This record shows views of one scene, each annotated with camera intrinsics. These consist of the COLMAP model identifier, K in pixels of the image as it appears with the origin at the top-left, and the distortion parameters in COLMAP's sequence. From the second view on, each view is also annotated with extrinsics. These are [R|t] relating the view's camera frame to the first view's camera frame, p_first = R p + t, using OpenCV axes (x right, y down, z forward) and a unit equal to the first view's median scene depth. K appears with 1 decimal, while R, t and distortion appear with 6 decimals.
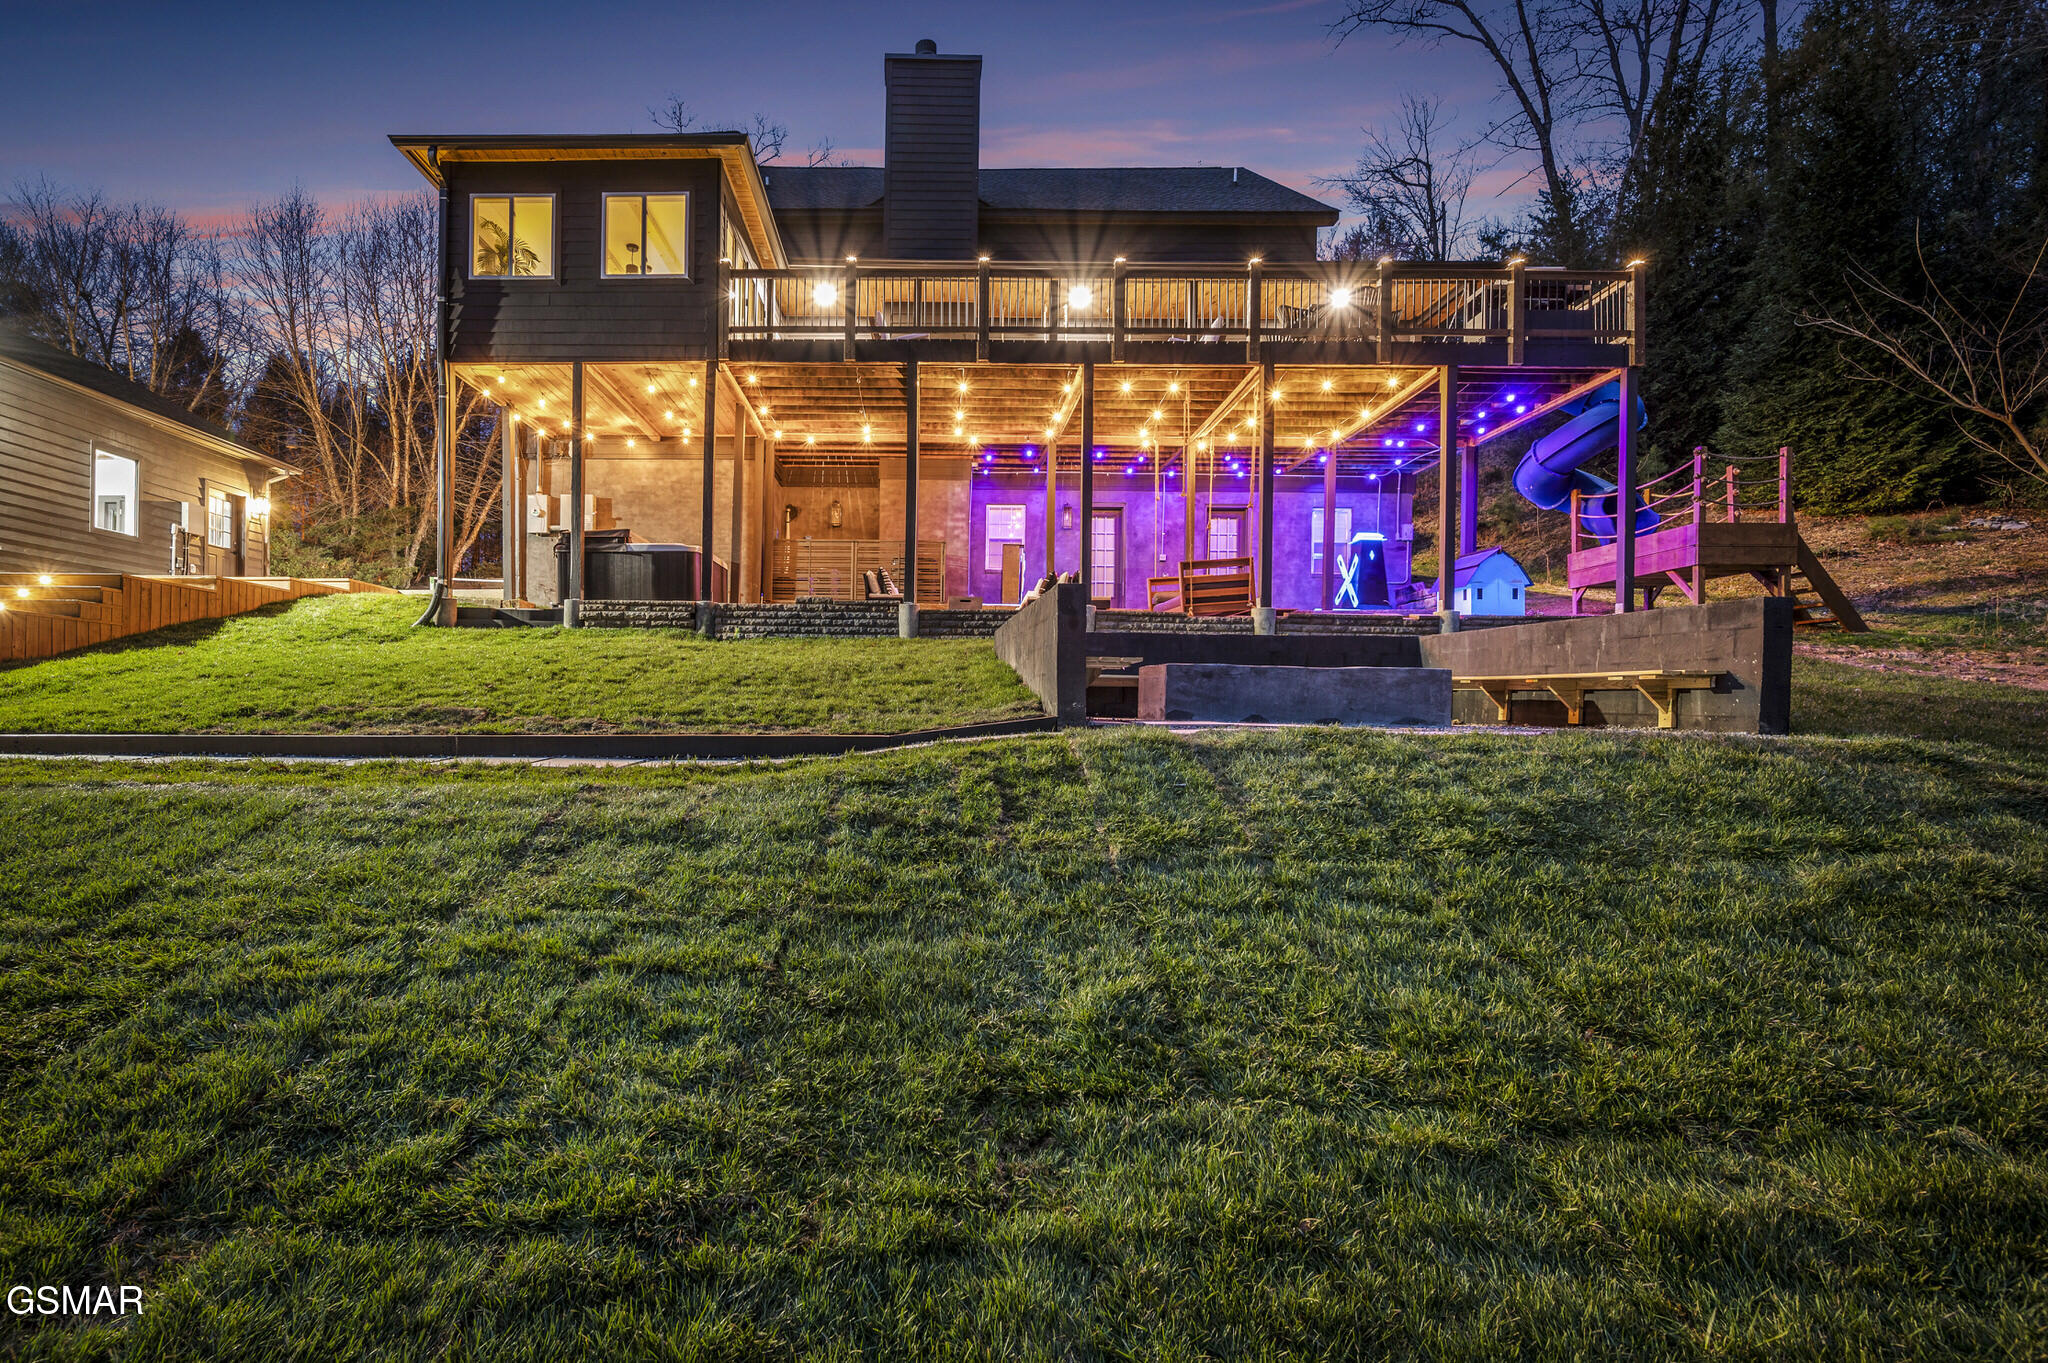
lens RADIAL K [[849.8, 0, 1022.7], [0, 849.8, 693.1], [0, 0, 1]] dist [-0.009045, -0.000718]
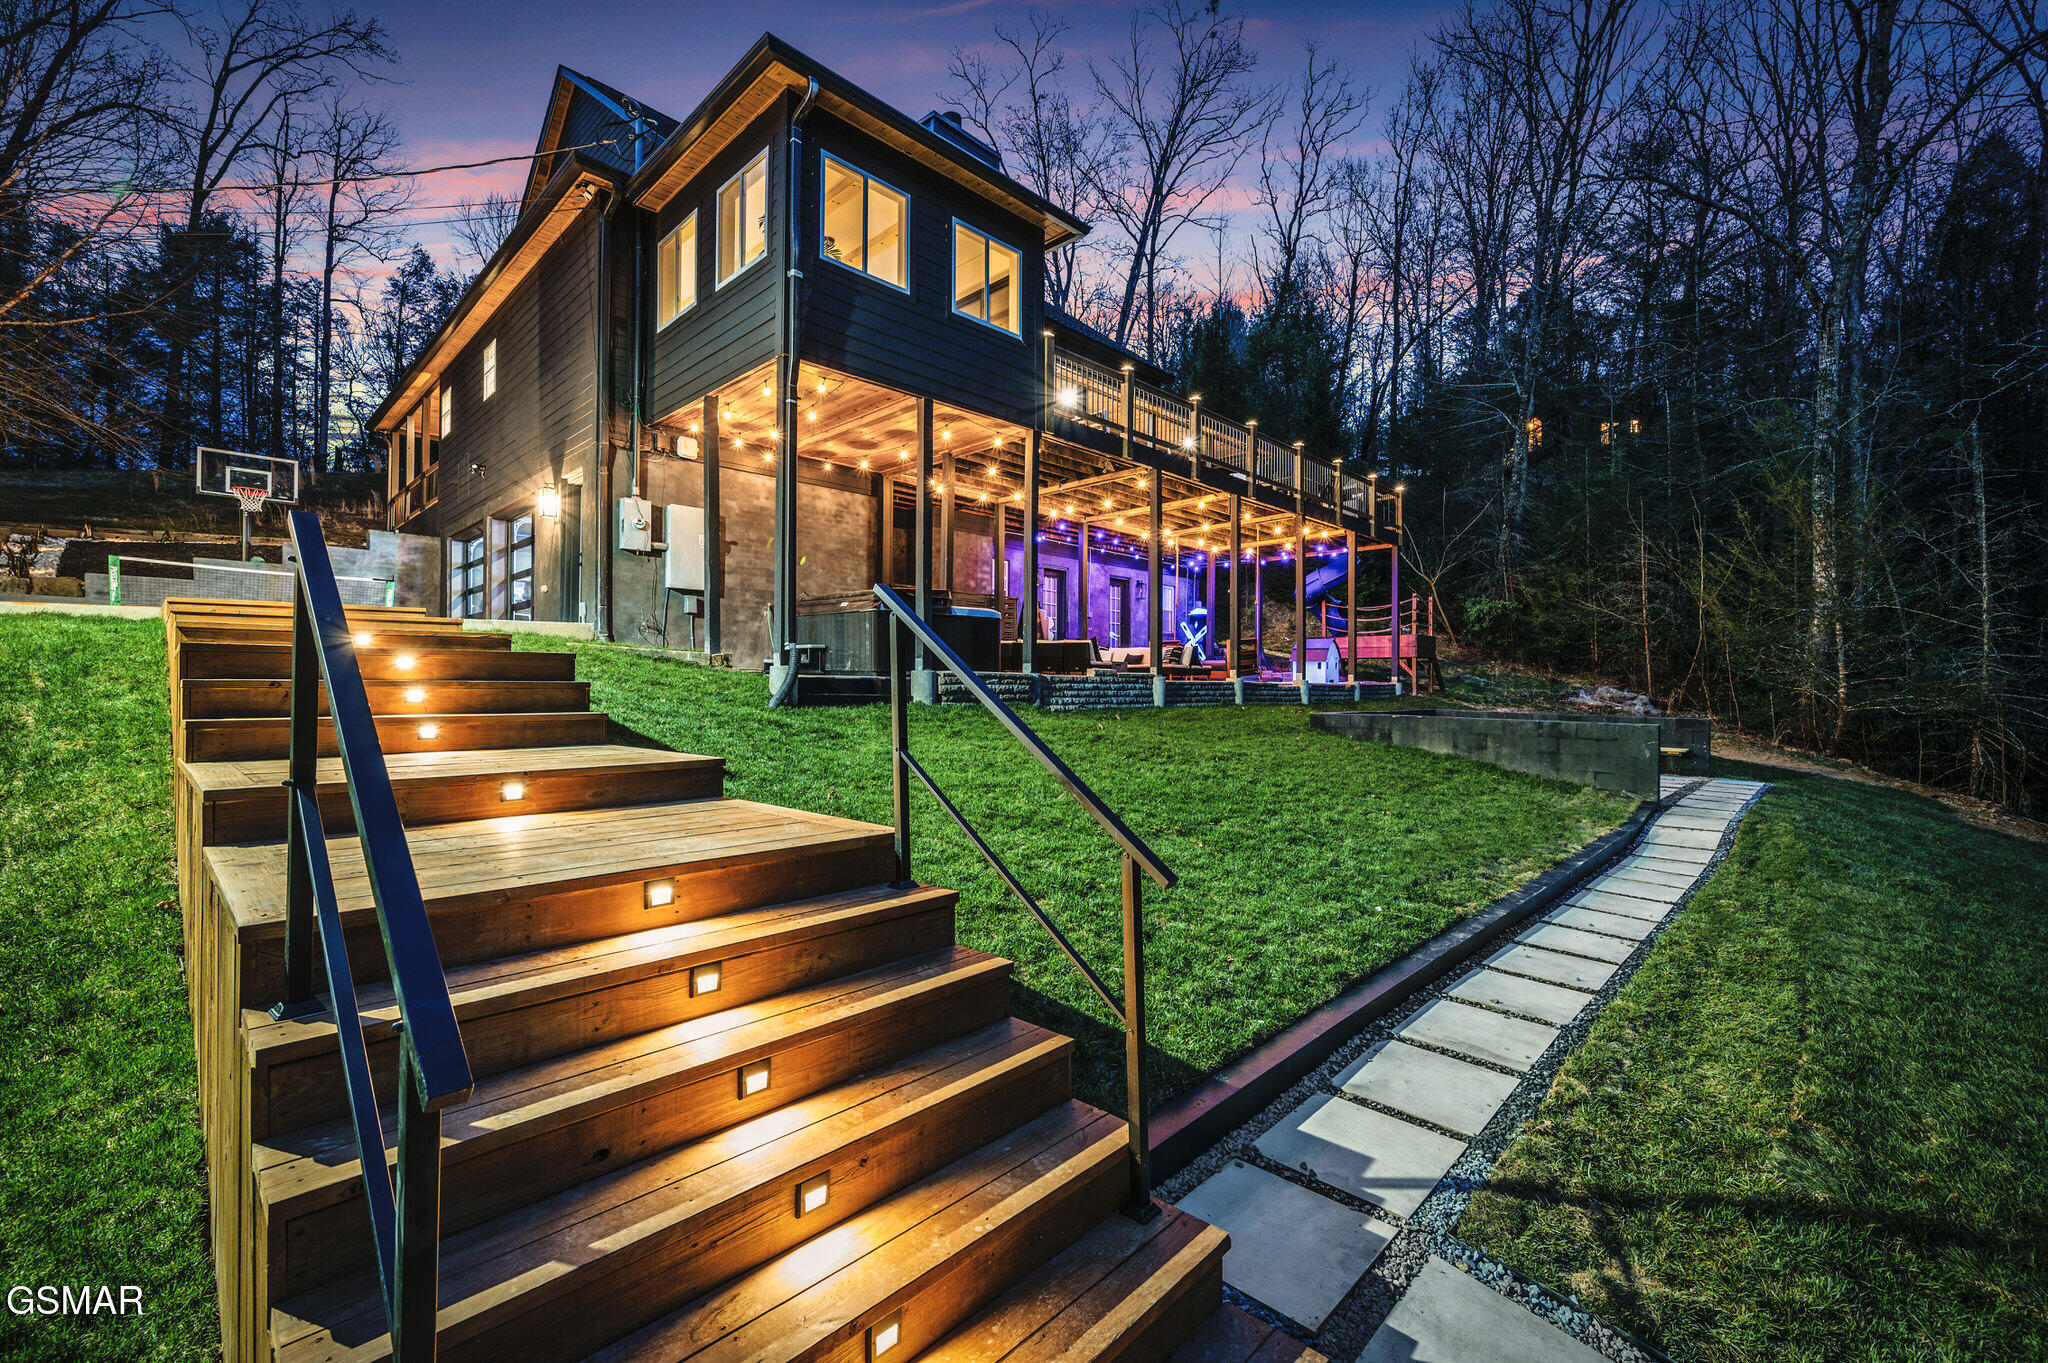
lens RADIAL K [[849.8, 0, 1025.1], [0, 849.8, 676.2], [0, 0, 1]] dist [-0.009045, -0.000718]
pose [[0.689794, 0.000997, 0.724005, -1.090371], [-0.001299, 0.999999, -0.000139, -0.104400], [-0.724005, -0.000845, 0.689795, 0.323320]]
